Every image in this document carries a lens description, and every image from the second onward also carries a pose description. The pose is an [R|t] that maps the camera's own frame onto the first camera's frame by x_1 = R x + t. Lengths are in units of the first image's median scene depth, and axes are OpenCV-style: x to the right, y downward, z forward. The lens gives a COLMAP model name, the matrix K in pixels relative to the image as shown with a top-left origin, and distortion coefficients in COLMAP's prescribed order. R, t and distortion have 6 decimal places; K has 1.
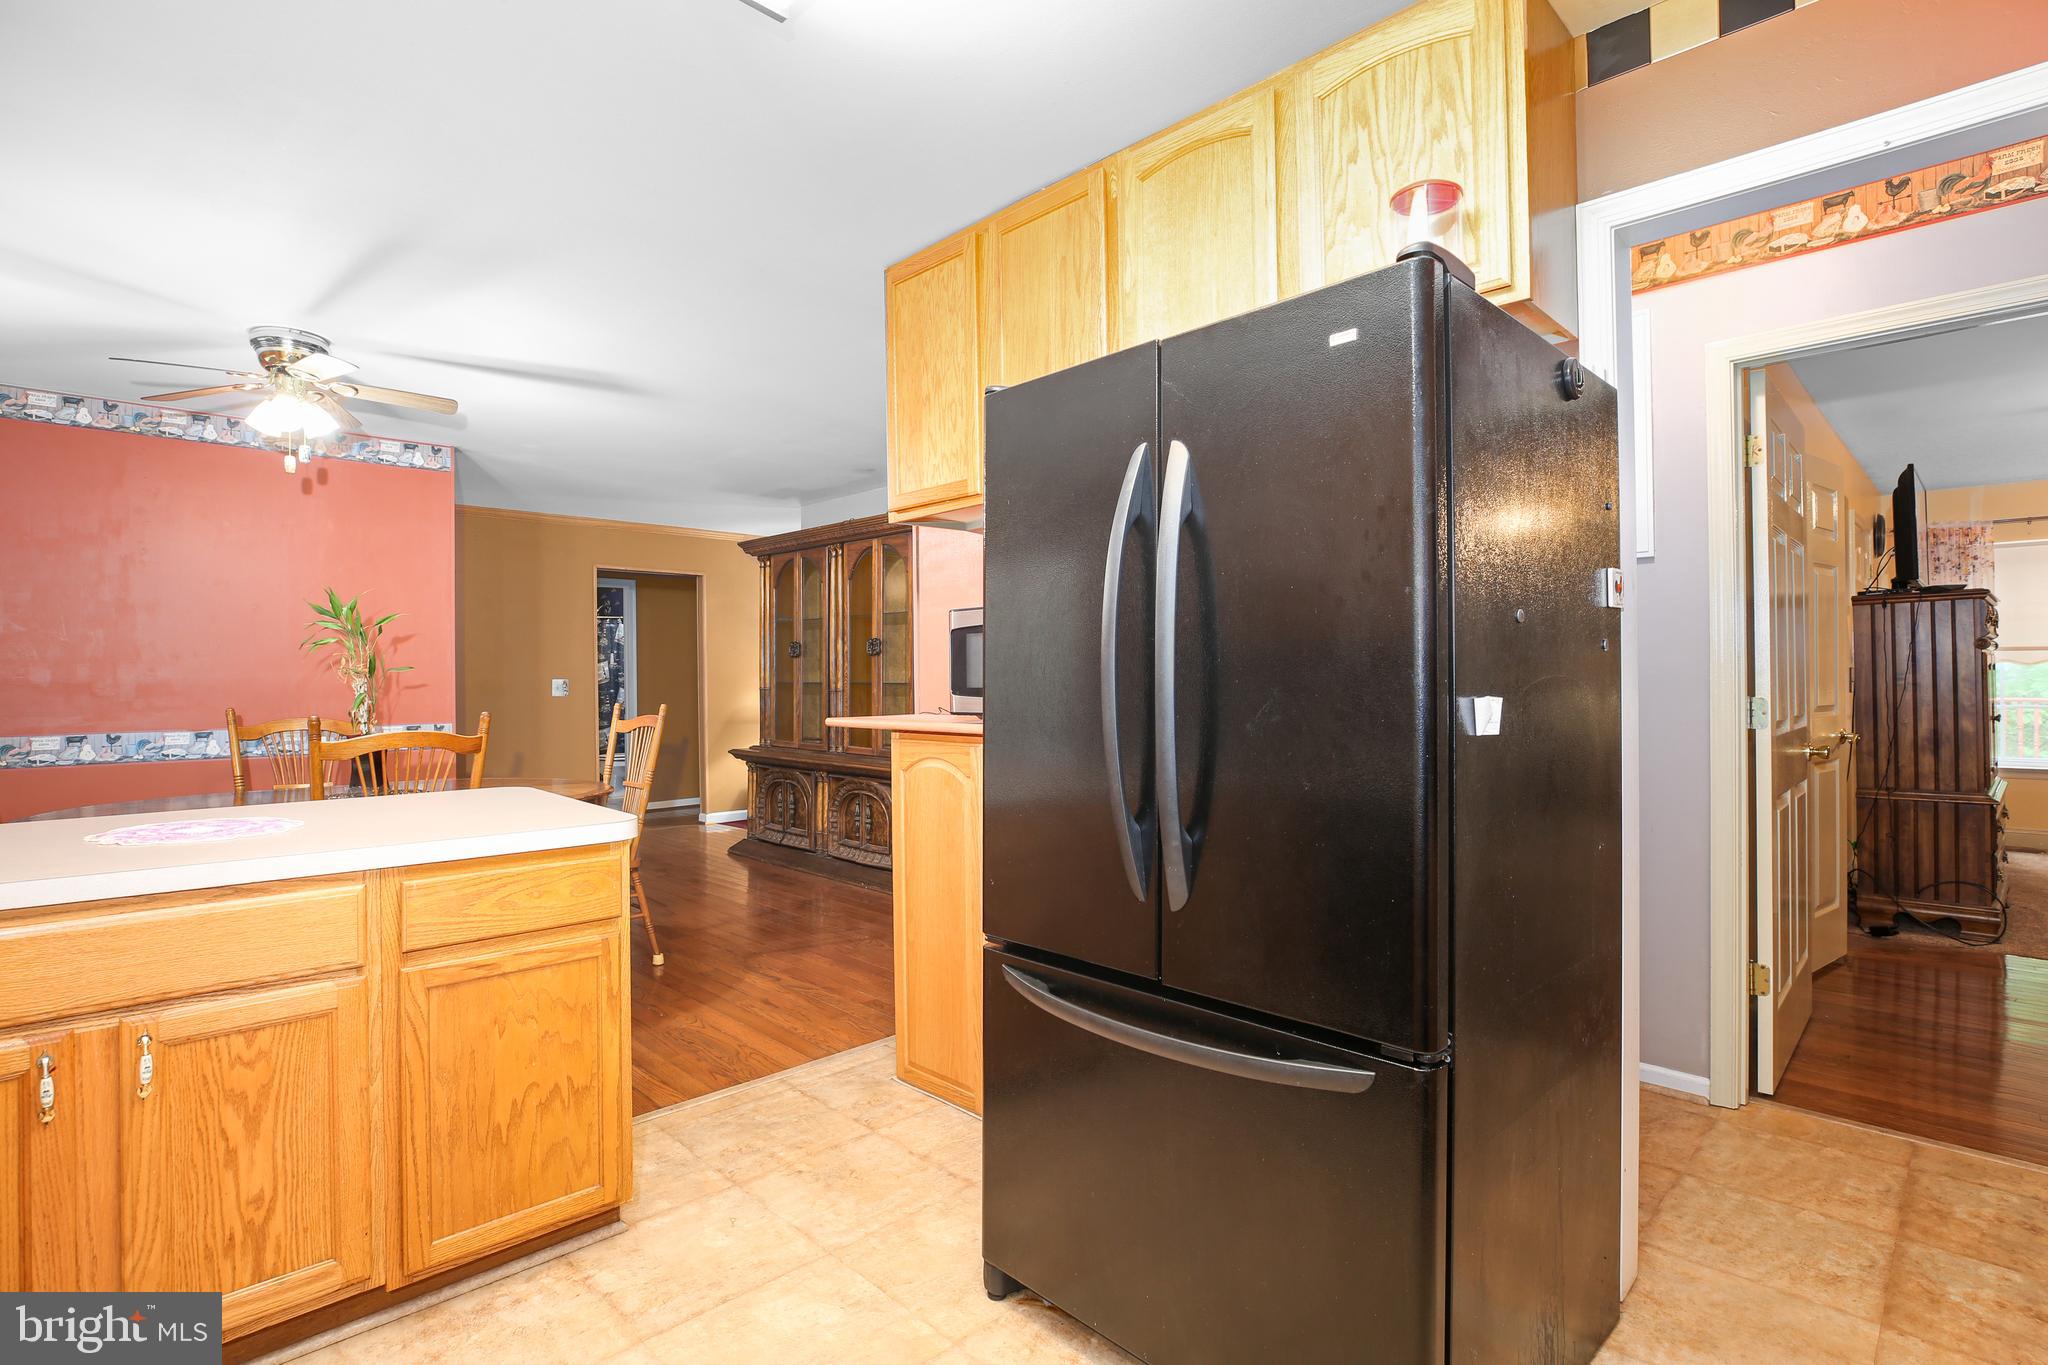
lens RADIAL K [[998.1, 0, 1019.5], [0, 998.1, 675.1], [0, 0, 1]] dist [-0.027631, 0.002770]
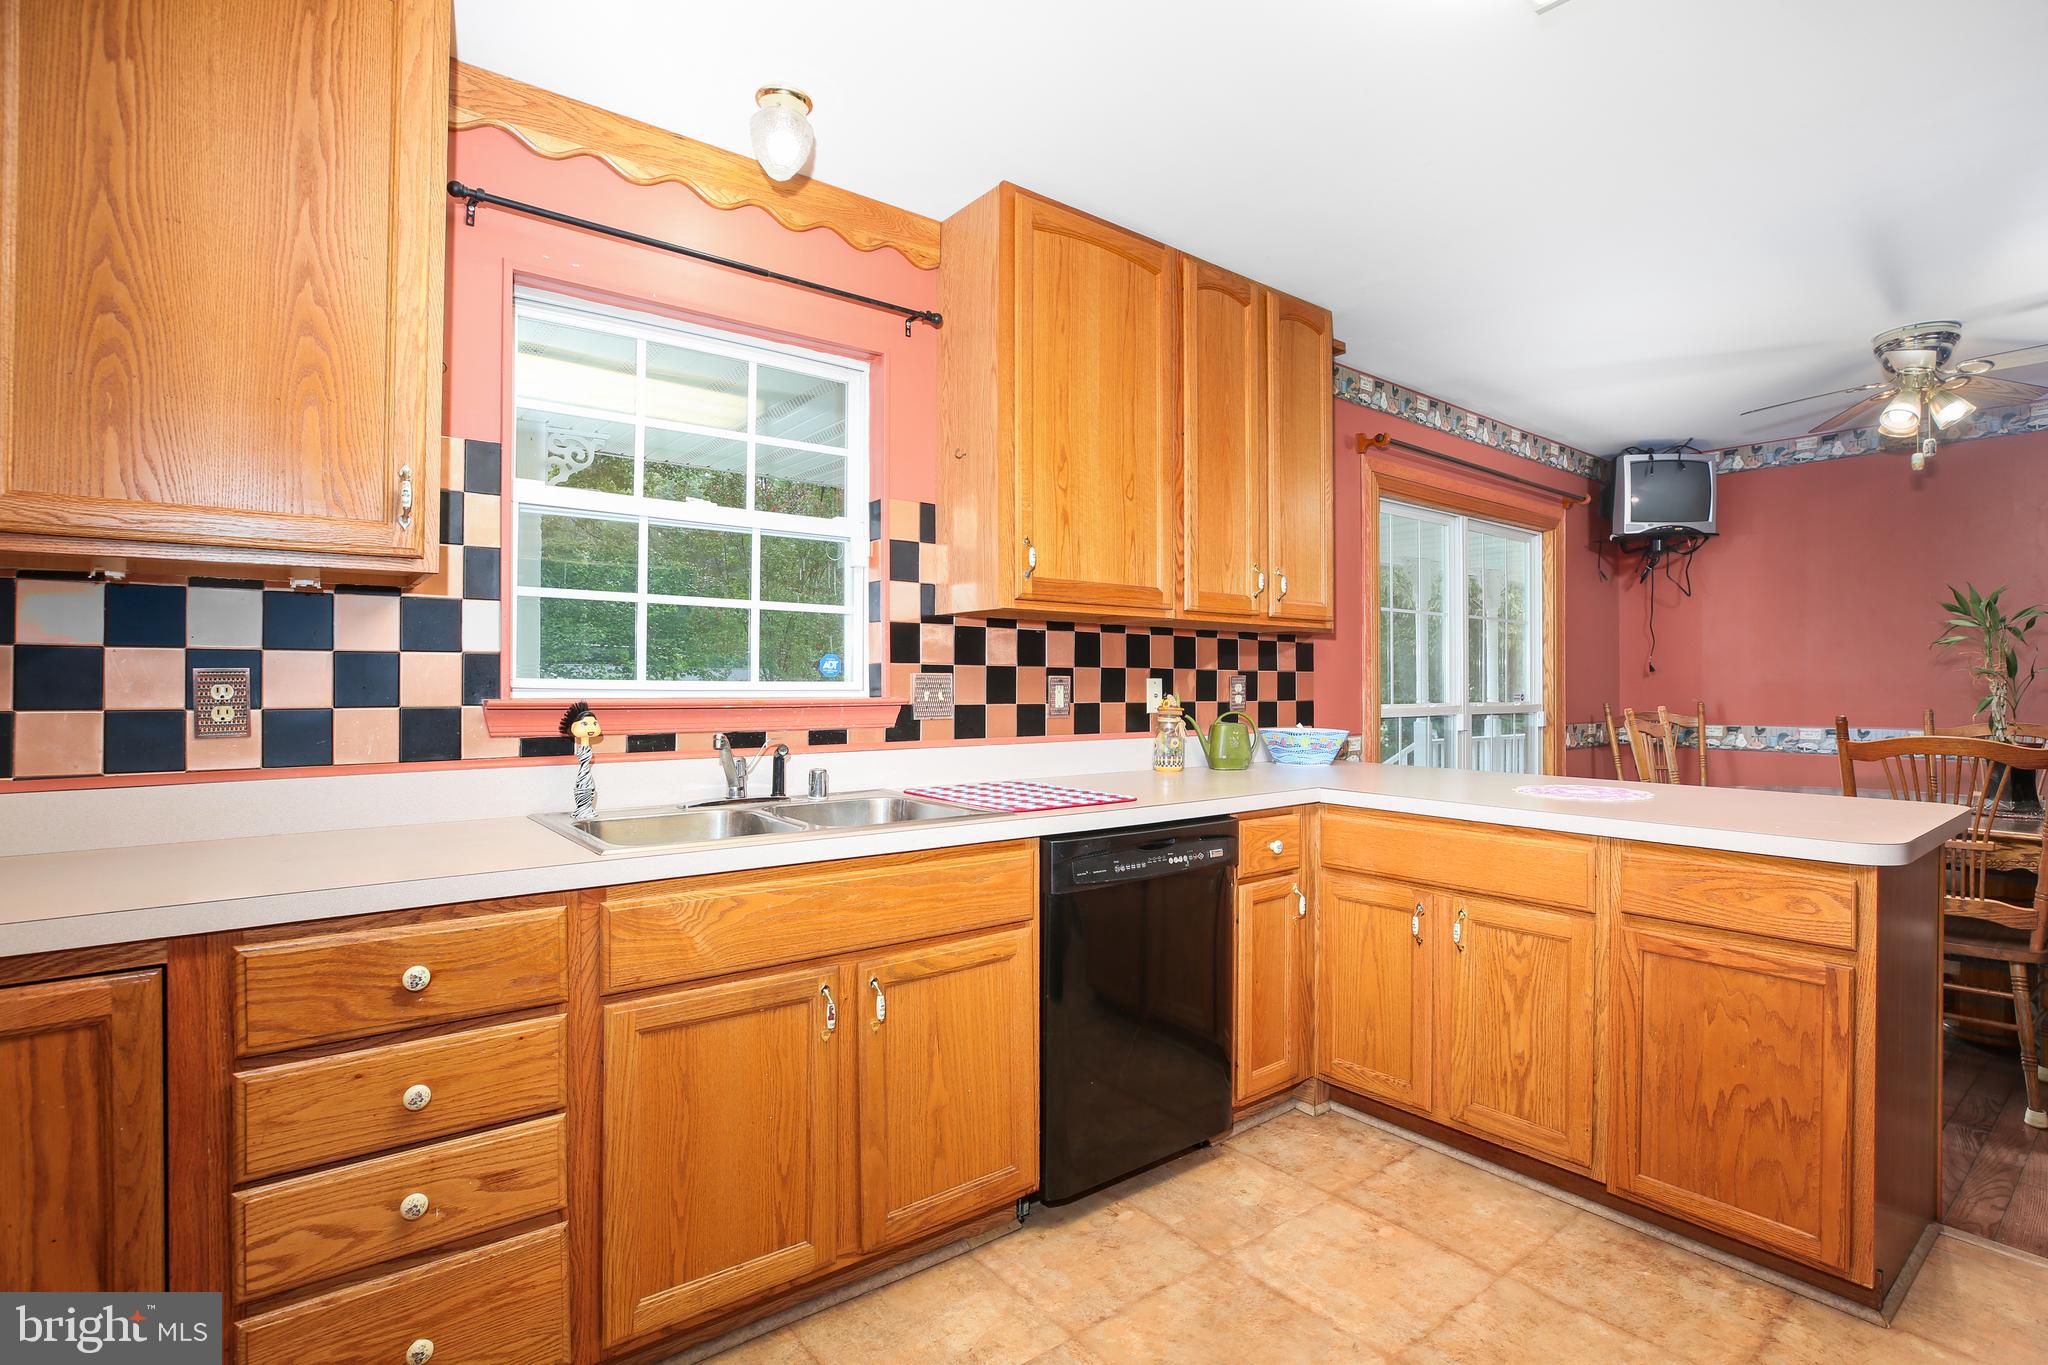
lens RADIAL K [[998.1, 0, 1039.2], [0, 998.1, 679.6], [0, 0, 1]] dist [-0.027631, 0.002770]
pose [[-0.128448, -0.001836, -0.991715, 0.593974], [0.003129, 0.999993, -0.002257, 0.004951], [0.991711, -0.003393, -0.128442, 0.436995]]
